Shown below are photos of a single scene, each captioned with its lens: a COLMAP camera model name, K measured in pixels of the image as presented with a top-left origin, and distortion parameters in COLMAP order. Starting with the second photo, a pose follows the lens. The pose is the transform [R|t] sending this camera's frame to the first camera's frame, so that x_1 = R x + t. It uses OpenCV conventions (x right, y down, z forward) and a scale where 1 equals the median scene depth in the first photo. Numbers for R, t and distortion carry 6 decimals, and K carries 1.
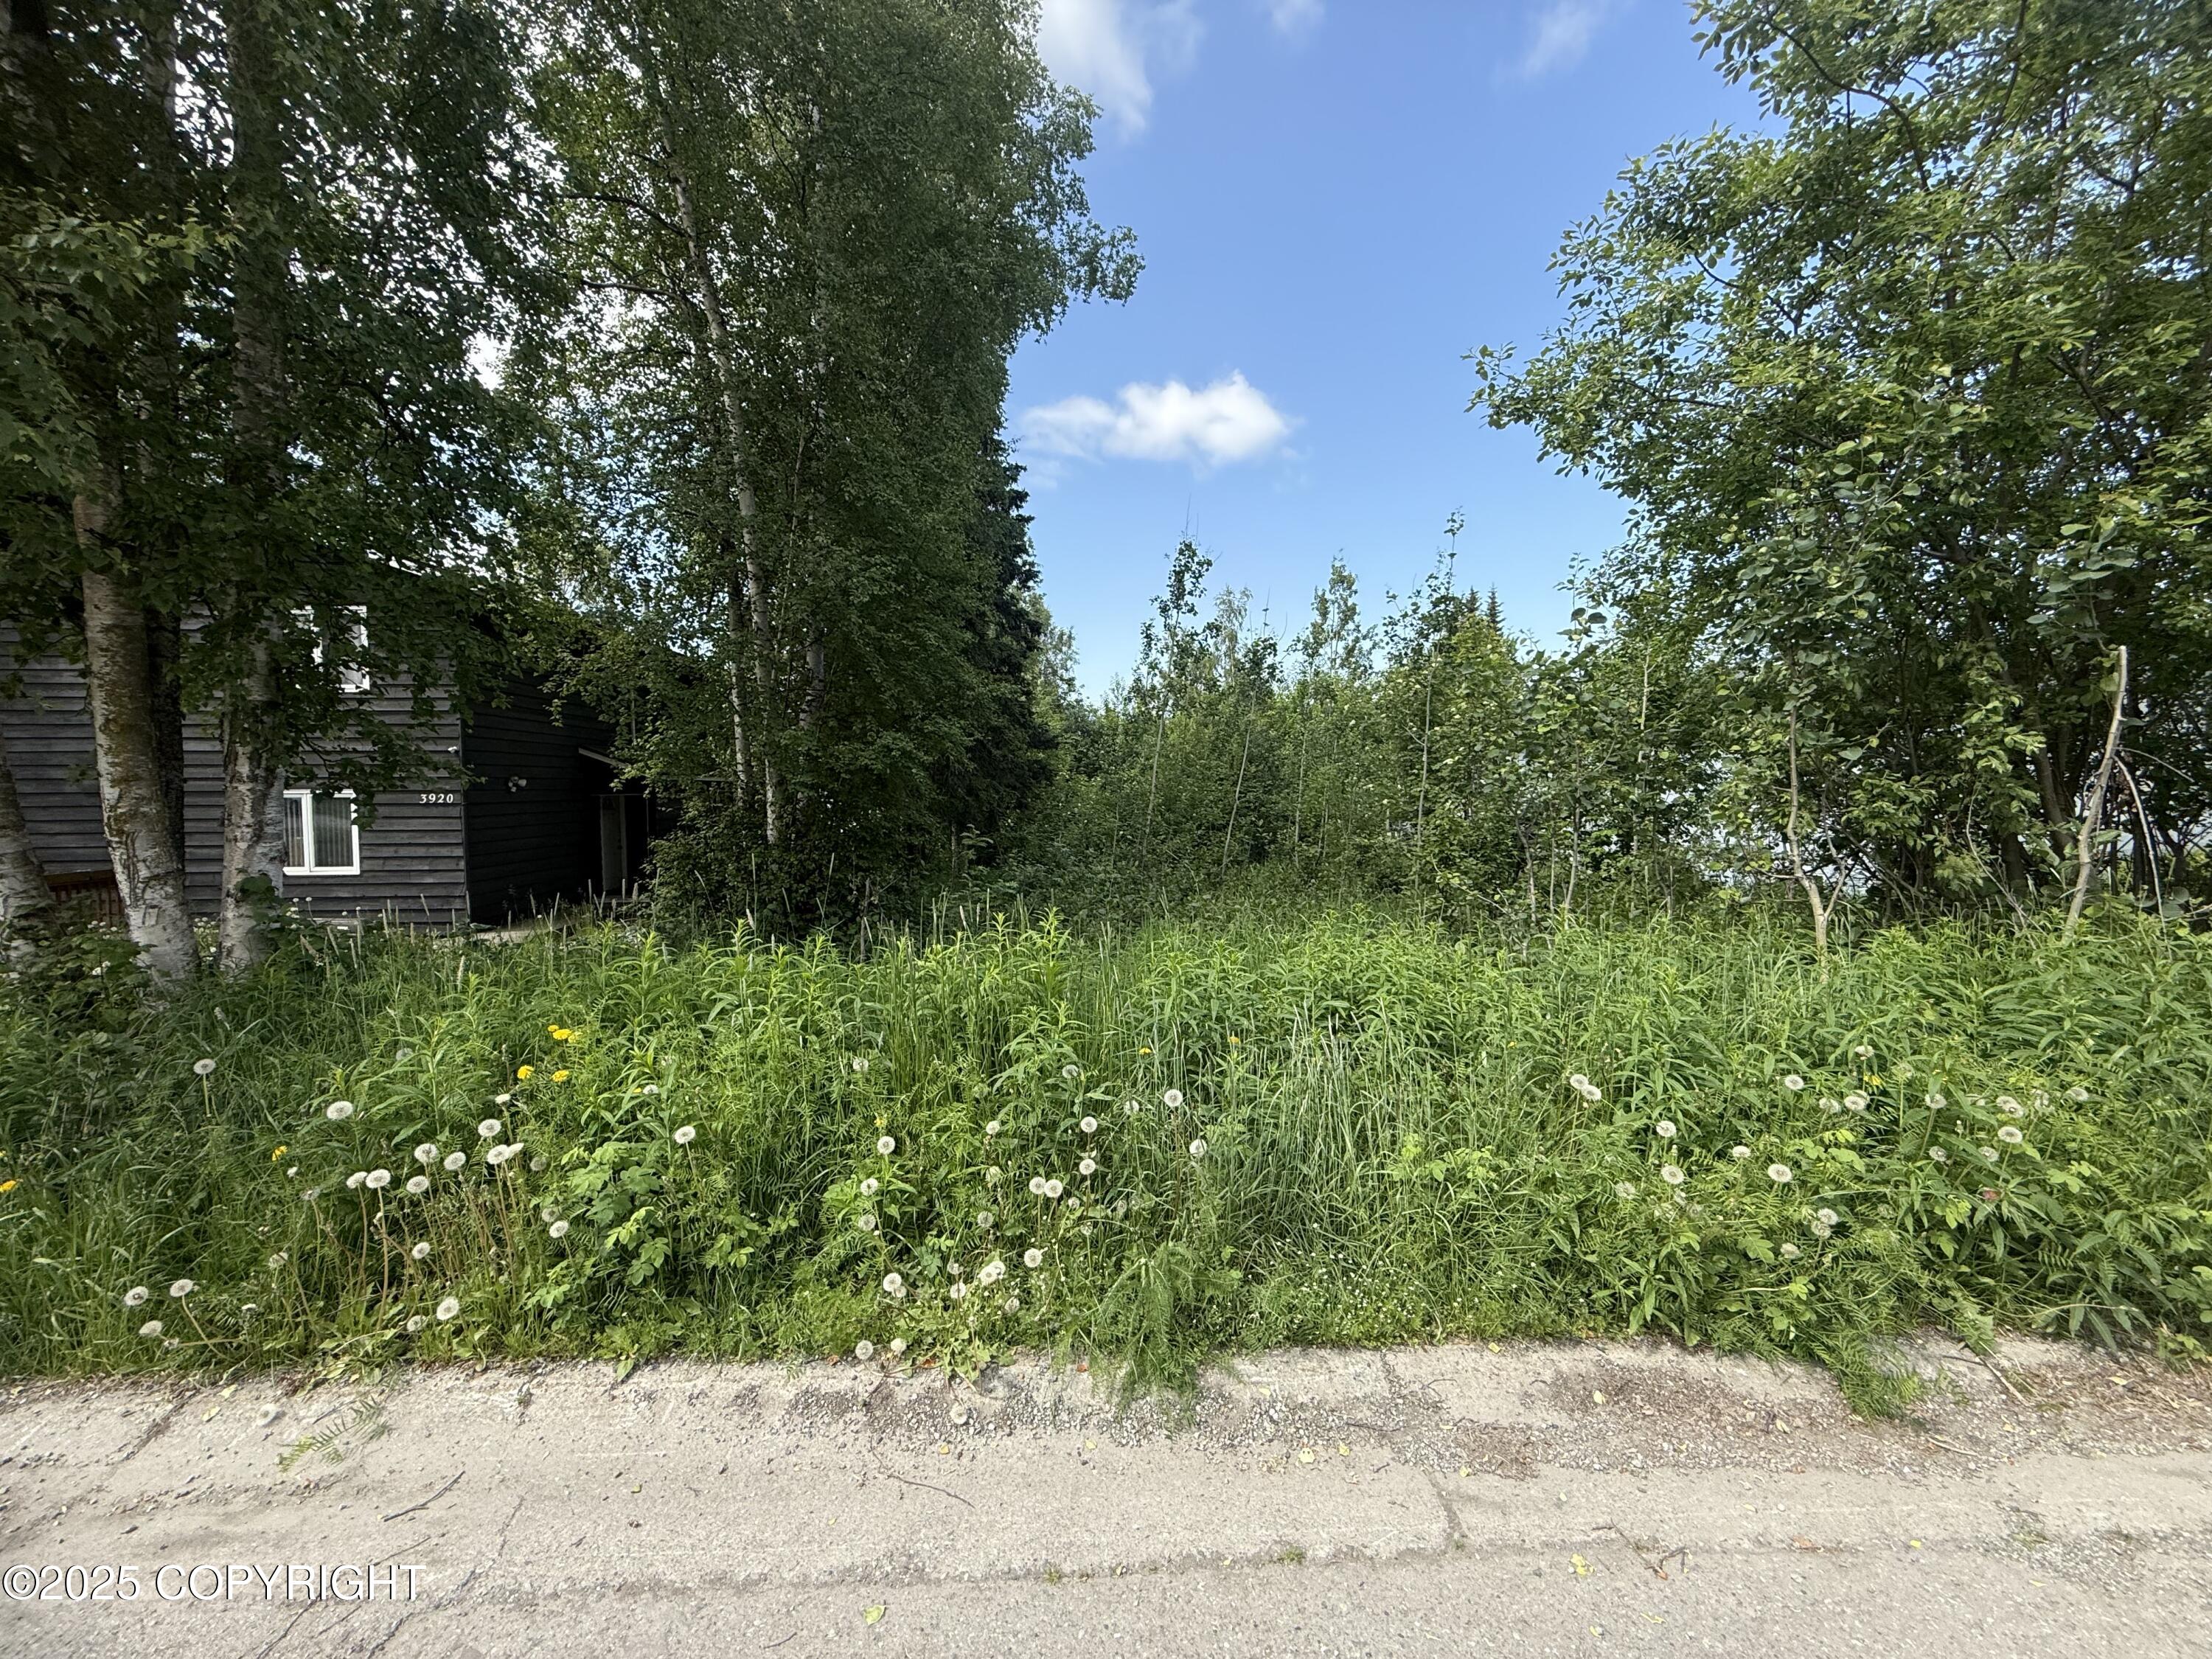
lens RADIAL K [[883.0, 0, 1109.1], [0, 883.0, 821.6], [0, 0, 1]] dist [-0.000695, 0.000095]
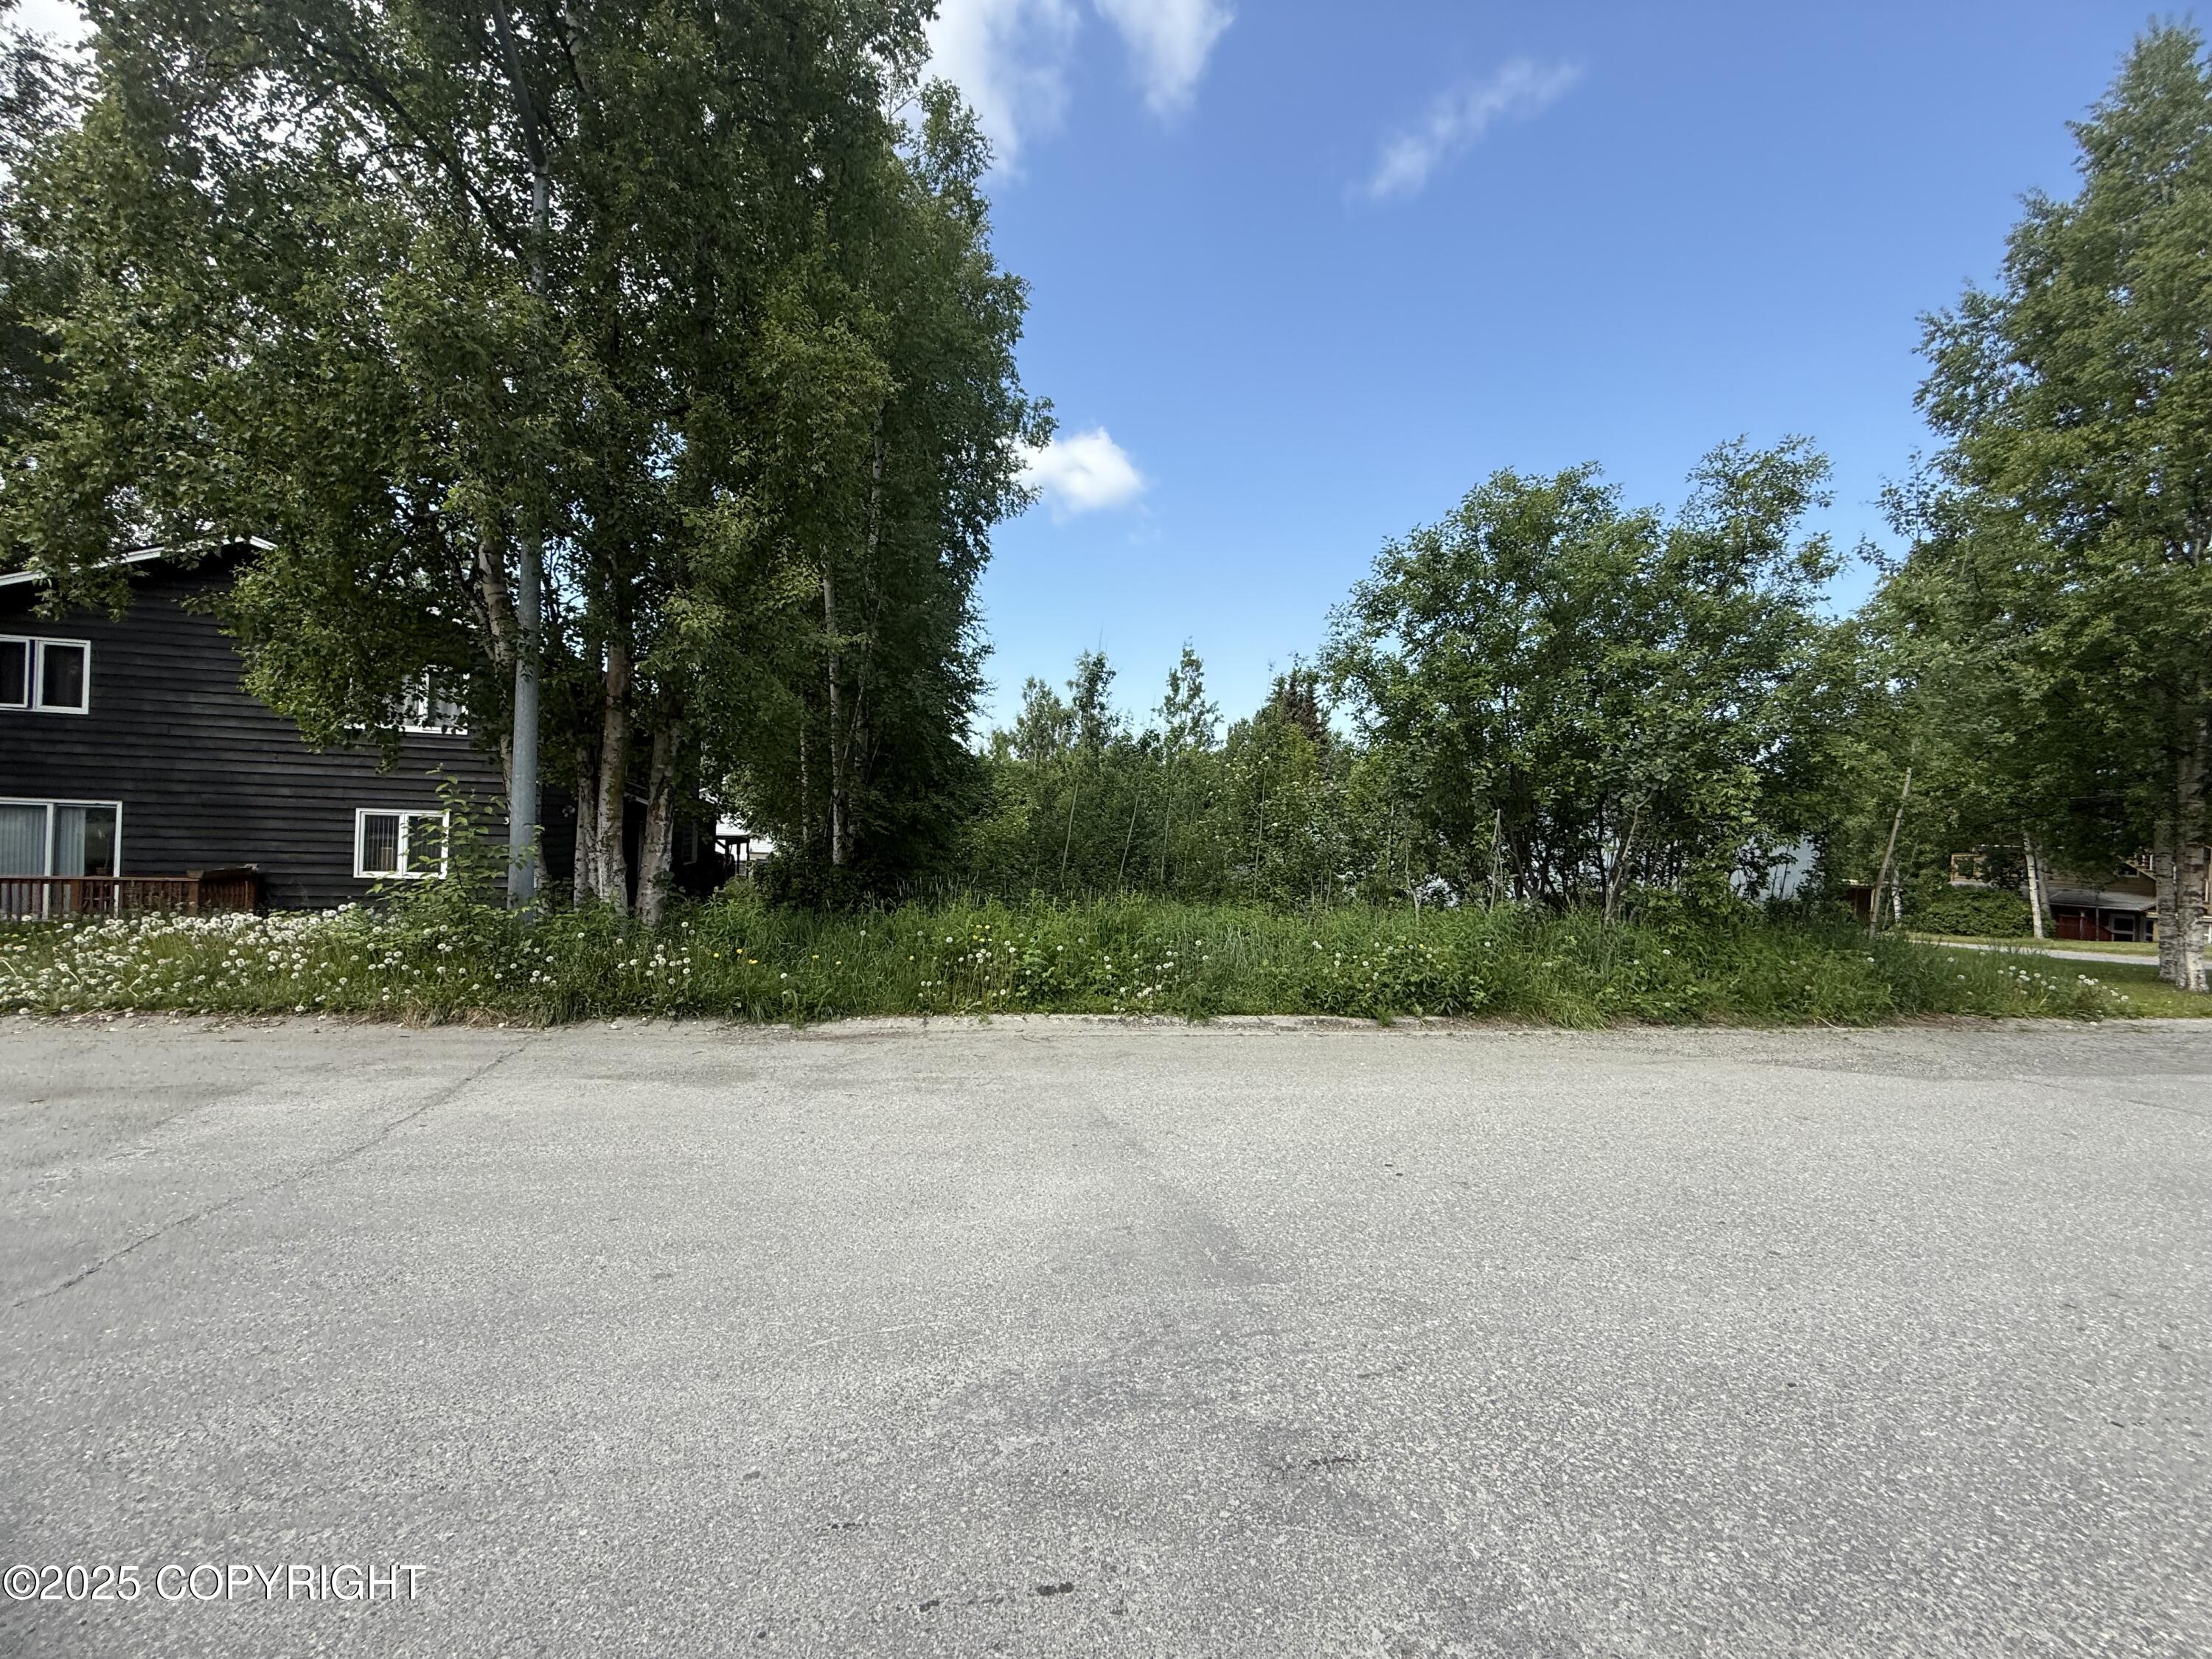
lens RADIAL K [[883.0, 0, 1107.8], [0, 883.0, 822.6], [0, 0, 1]] dist [-0.000695, 0.000095]
pose [[0.982004, 0.041460, 0.184251, -0.190497], [-0.033565, 0.998388, -0.045763, 0.006447], [-0.185851, 0.038755, 0.981813, -0.471927]]
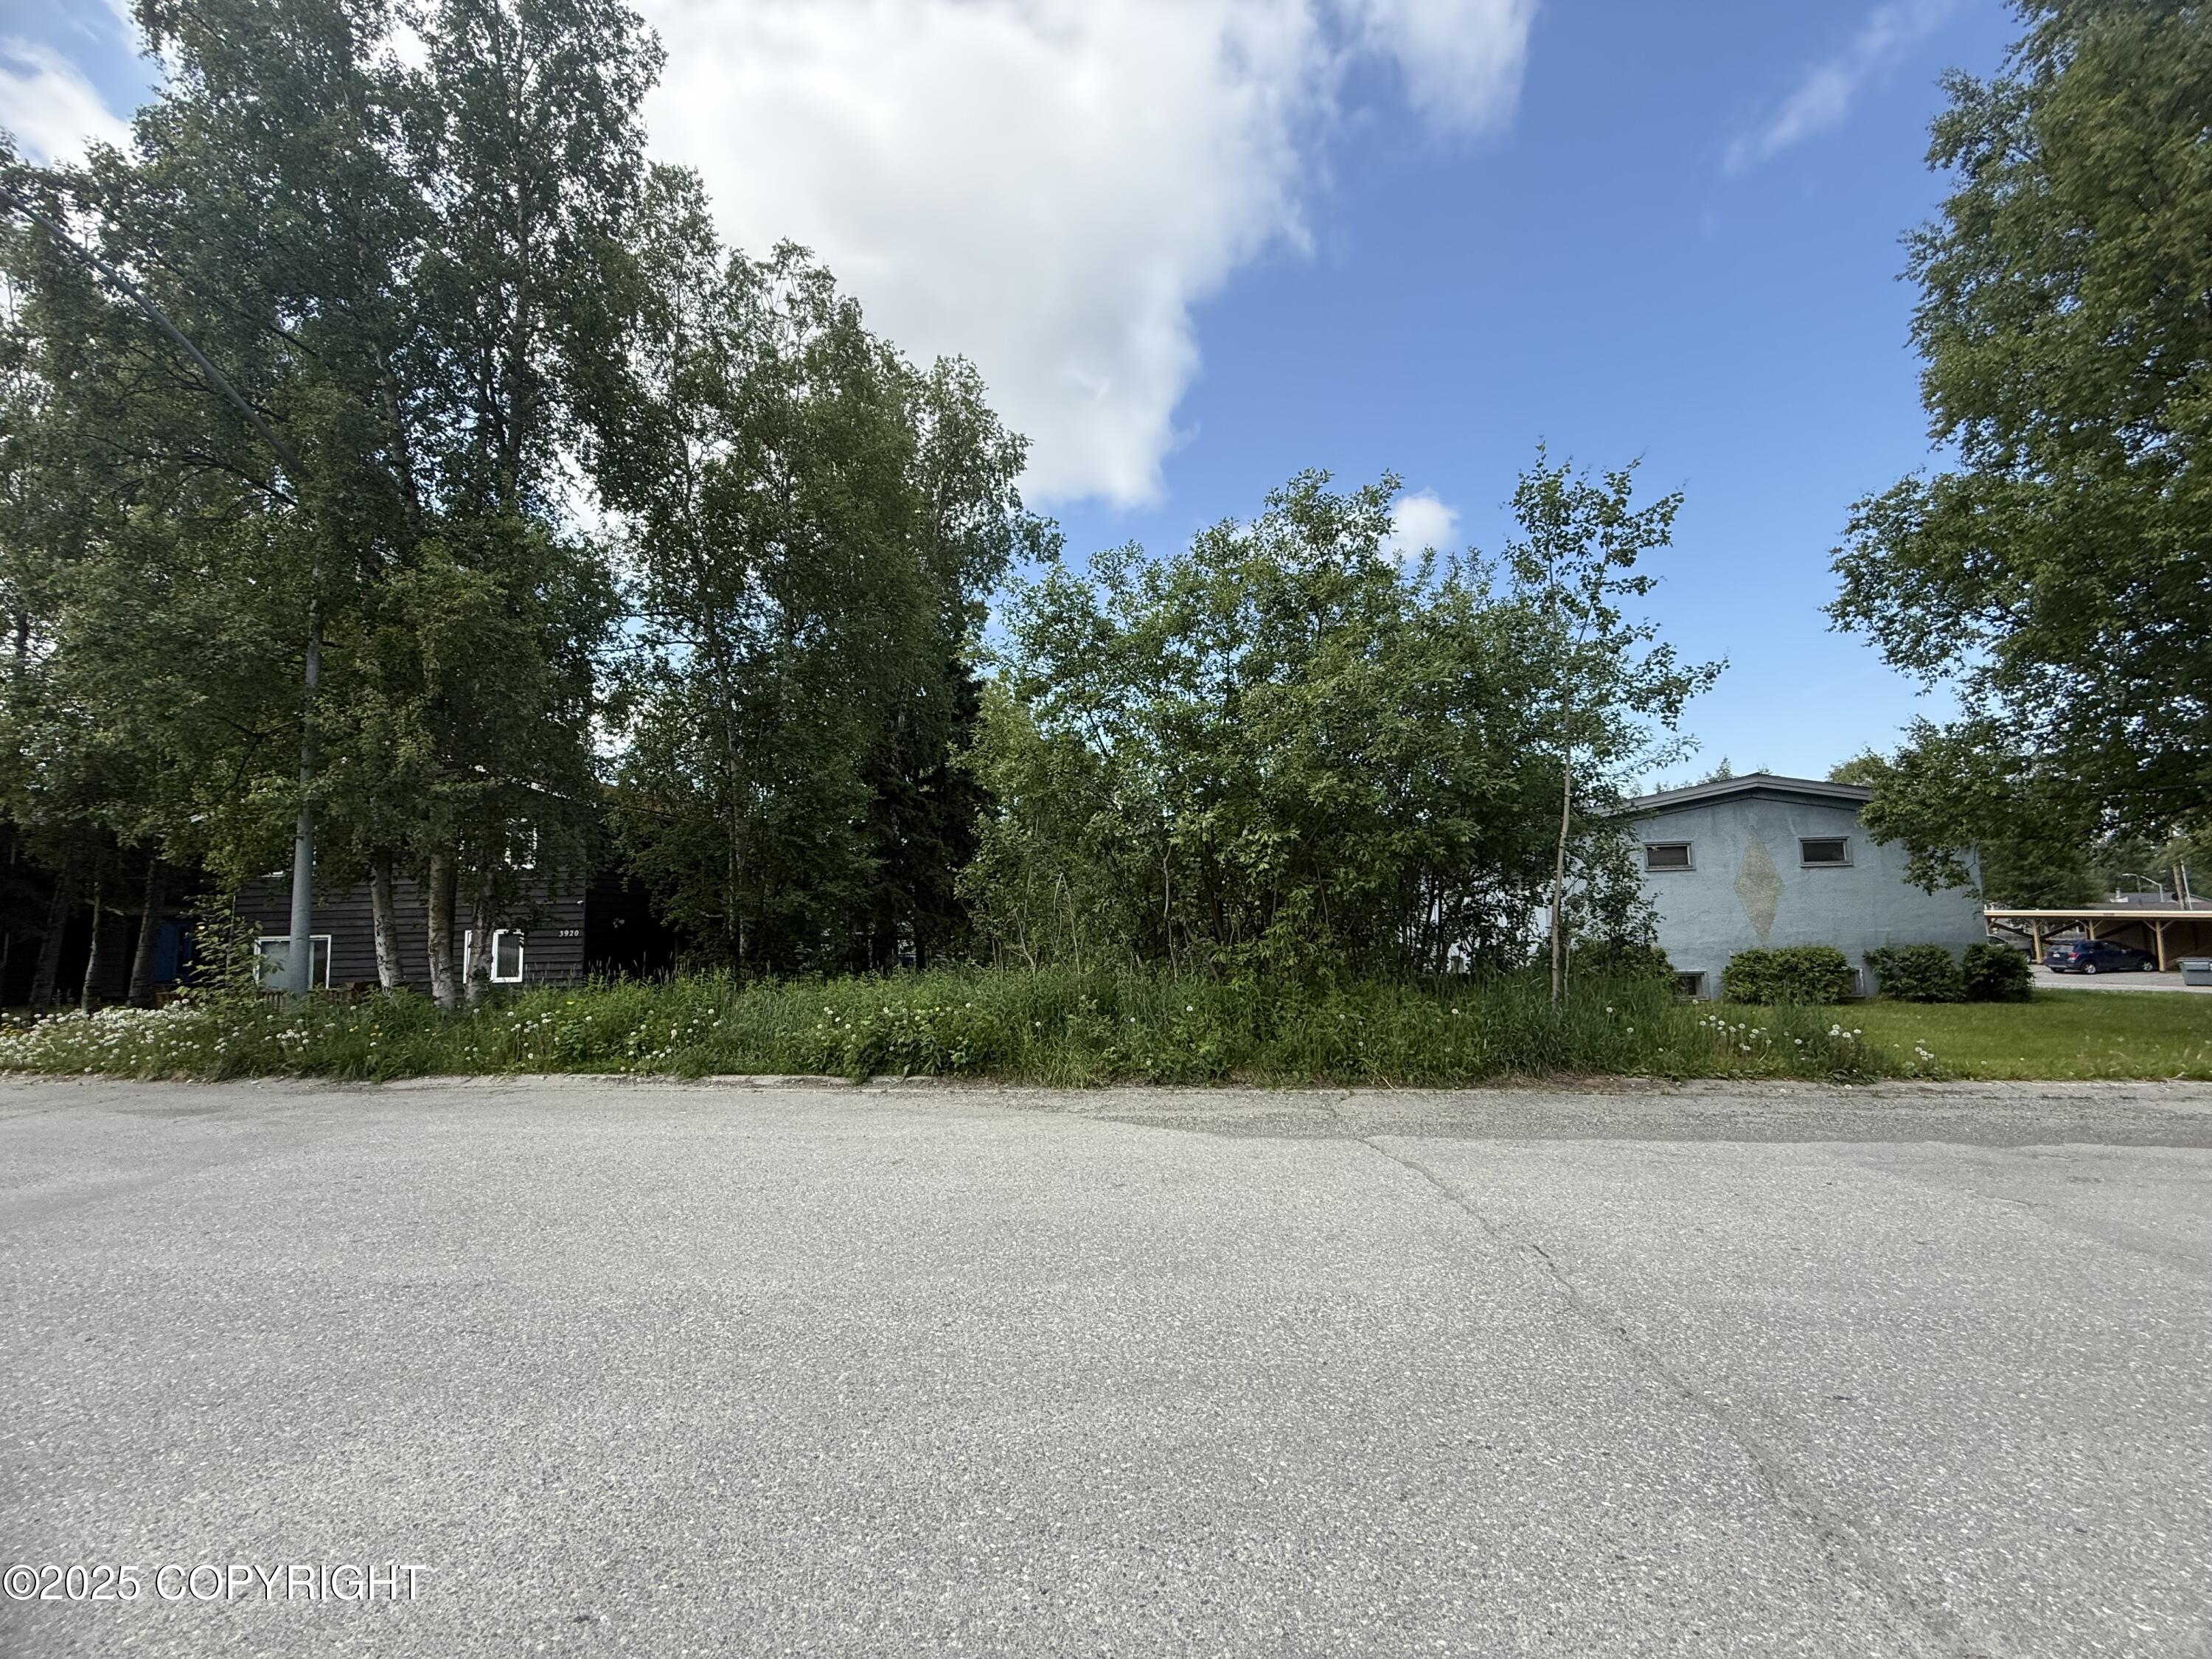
lens RADIAL K [[883.0, 0, 1111.9], [0, 883.0, 826.0], [0, 0, 1]] dist [-0.000695, 0.000095]
pose [[0.992121, -0.033522, -0.120714, 0.493130], [0.017420, 0.991089, -0.132057, 0.011551], [0.124065, 0.128914, 0.983864, -0.569510]]
